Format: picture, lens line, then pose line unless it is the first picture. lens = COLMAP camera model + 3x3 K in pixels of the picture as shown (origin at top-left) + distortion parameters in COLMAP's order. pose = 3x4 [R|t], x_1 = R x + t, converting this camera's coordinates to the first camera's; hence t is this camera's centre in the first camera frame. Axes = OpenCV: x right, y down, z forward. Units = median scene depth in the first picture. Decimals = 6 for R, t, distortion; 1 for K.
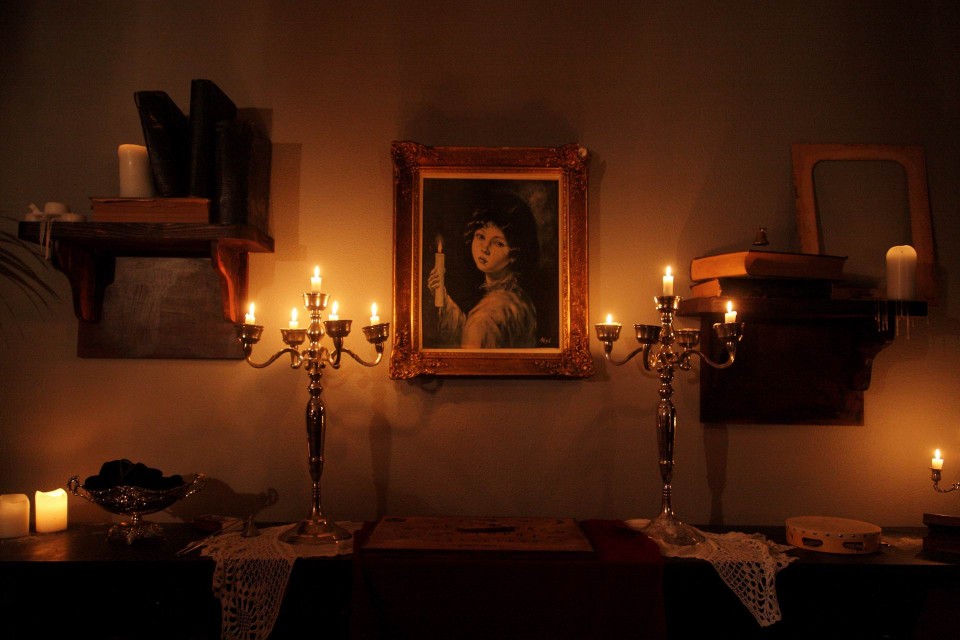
lens RADIAL K [[782.0, 0, 480.3], [0, 782.0, 321.5], [0, 0, 1]] dist [0.002621, 0.003604]
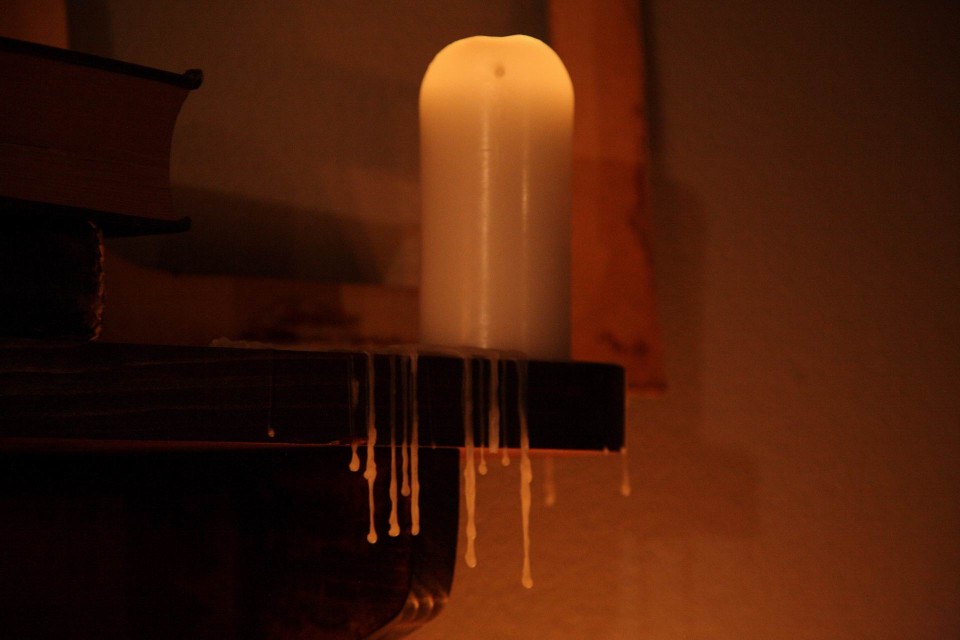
lens RADIAL K [[2922.0, 0, 480.0], [0, 2922.0, 320.4], [0, 0, 1]] dist [-0.023857, 0.000000]
pose [[0.883226, 0.025966, 0.468227, 0.237516], [-0.010875, 0.999331, -0.034904, -0.012287], [-0.468821, 0.025737, 0.882918, 0.440058]]
